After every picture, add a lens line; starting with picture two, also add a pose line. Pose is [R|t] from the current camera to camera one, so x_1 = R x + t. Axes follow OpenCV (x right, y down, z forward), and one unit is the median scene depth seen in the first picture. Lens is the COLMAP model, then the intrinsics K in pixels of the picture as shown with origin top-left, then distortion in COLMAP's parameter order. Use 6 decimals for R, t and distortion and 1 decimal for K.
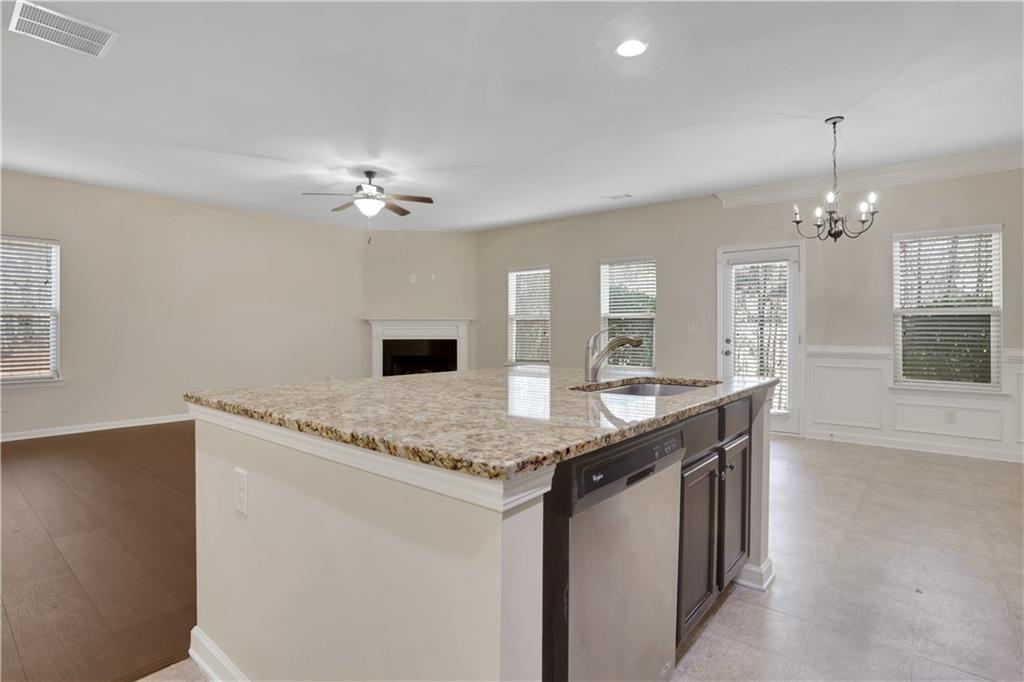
lens RADIAL K [[506.9, 0, 517.7], [0, 506.9, 333.8], [0, 0, 1]] dist [-0.038435, 0.011639]
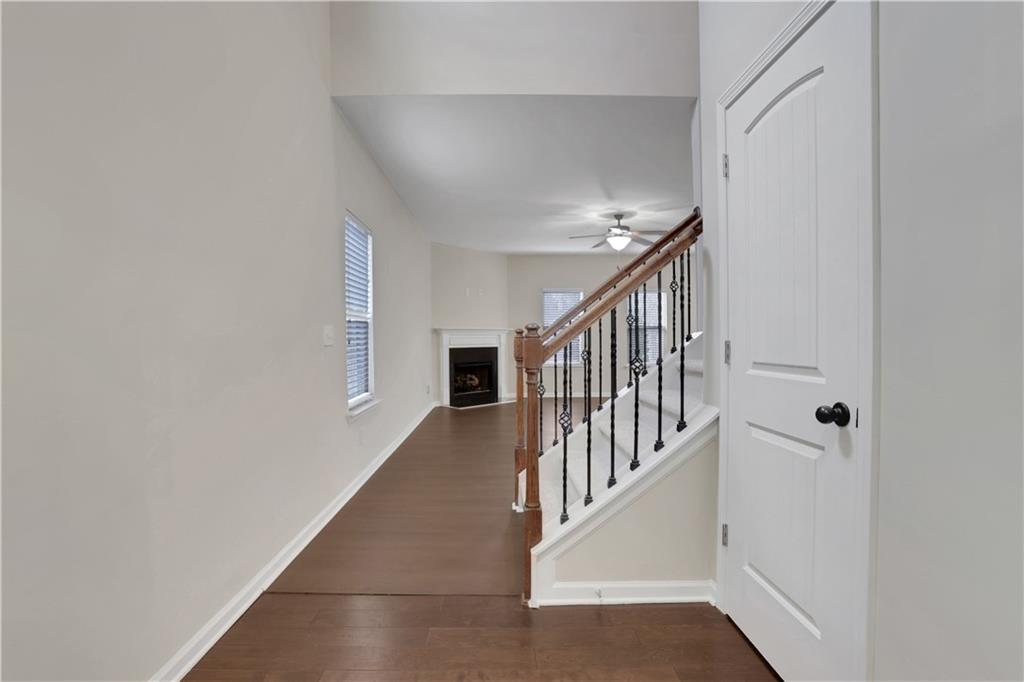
lens RADIAL K [[489.4, 0, 493.4], [0, 489.4, 339.6], [0, 0, 1]] dist [-0.061313, 0.026736]
pose [[0.775676, -0.009352, 0.631062, -1.423498], [0.015159, 0.999878, -0.003815, -0.002117], [-0.630950, 0.012526, 0.775723, 0.256326]]
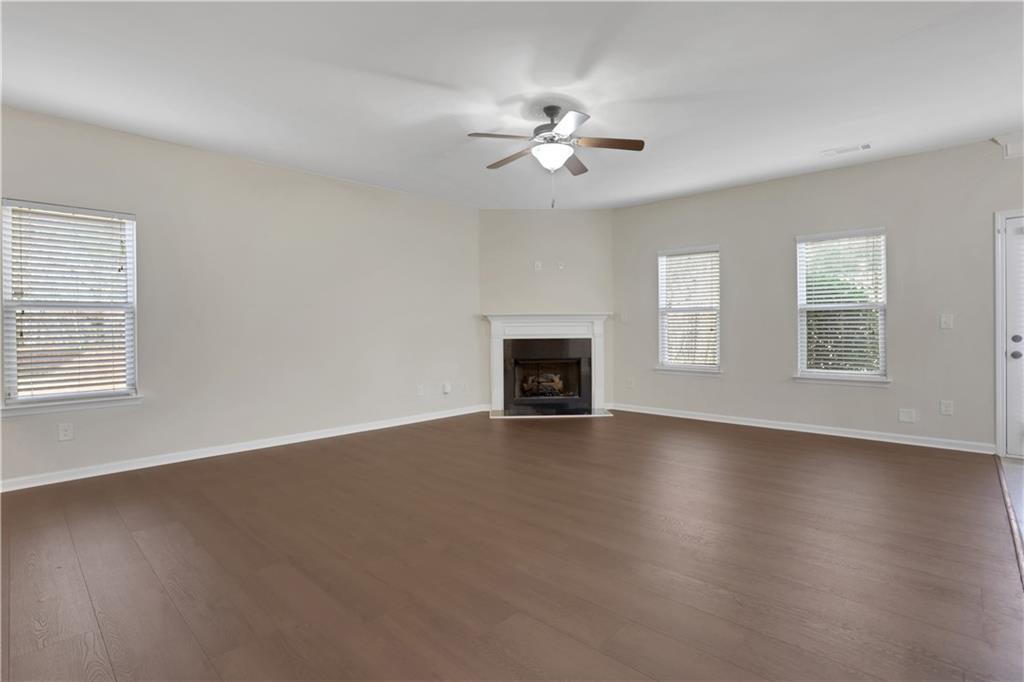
lens RADIAL K [[489.4, 0, 511.4], [0, 489.4, 334.7], [0, 0, 1]] dist [-0.061313, 0.026736]
pose [[0.998474, -0.008389, -0.054577, -0.349314], [0.008973, 0.999905, 0.010447, -0.007230], [0.054484, -0.010921, 0.998455, 0.336588]]
